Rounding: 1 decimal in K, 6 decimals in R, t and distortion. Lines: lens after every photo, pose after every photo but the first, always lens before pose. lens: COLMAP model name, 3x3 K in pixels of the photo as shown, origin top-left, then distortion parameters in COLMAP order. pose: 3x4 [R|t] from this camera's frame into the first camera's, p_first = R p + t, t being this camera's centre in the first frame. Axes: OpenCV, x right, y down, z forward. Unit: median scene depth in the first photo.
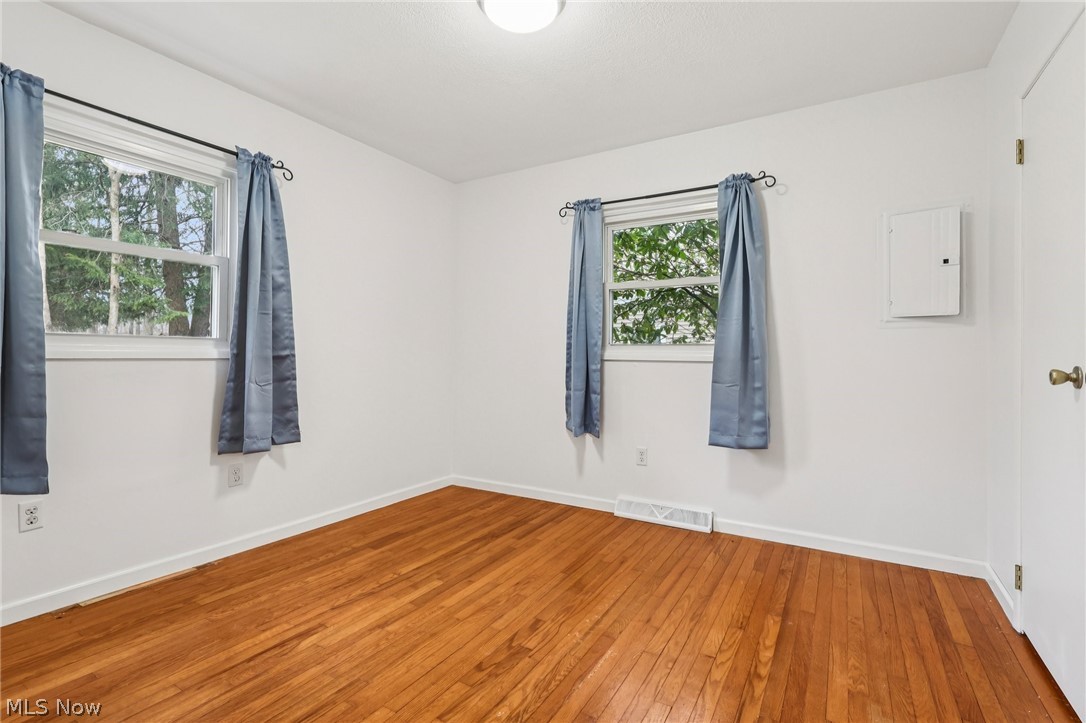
lens RADIAL K [[509.6, 0, 541.0], [0, 509.6, 354.1], [0, 0, 1]] dist [-0.006214, 0.001244]
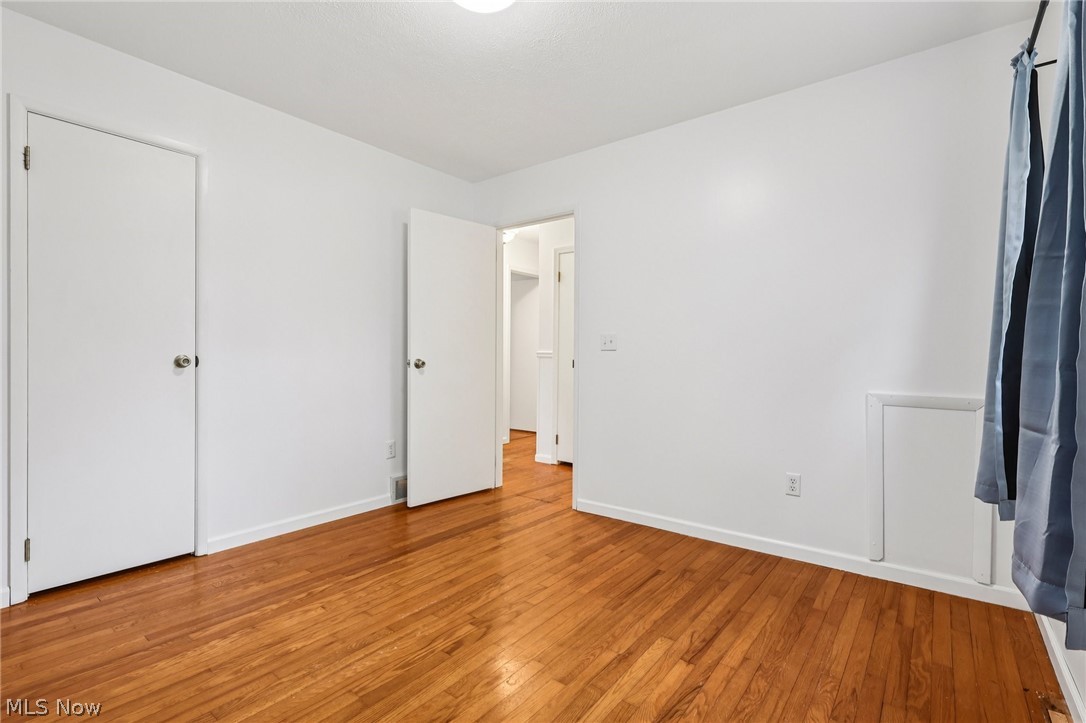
lens RADIAL K [[509.6, 0, 539.2], [0, 509.6, 367.5], [0, 0, 1]] dist [-0.006214, 0.001244]
pose [[-0.991463, -0.023172, 0.128313, -0.260160], [-0.019473, 0.999360, 0.030004, -0.003512], [-0.128926, 0.027249, -0.991280, 1.813366]]
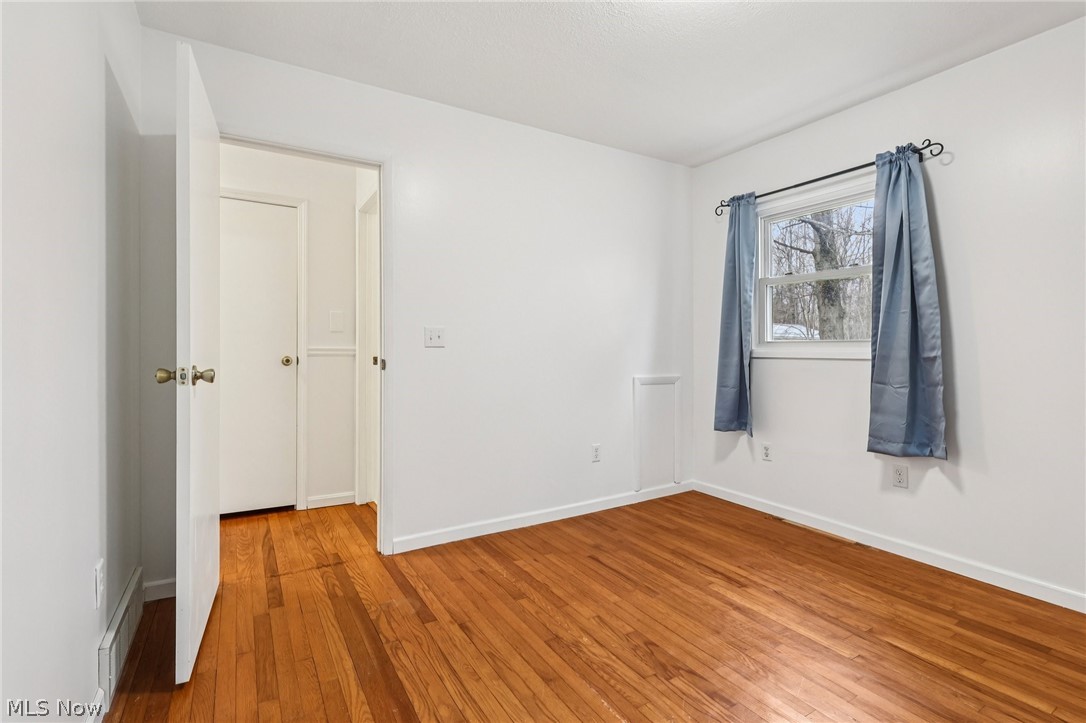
lens RADIAL K [[509.6, 0, 538.3], [0, 509.6, 357.3], [0, 0, 1]] dist [-0.006214, 0.001244]
pose [[-0.473989, 0.003050, -0.880525, 0.782835], [-0.006357, 0.999956, 0.006885, 0.002297], [0.880508, 0.008861, -0.473949, 1.079426]]
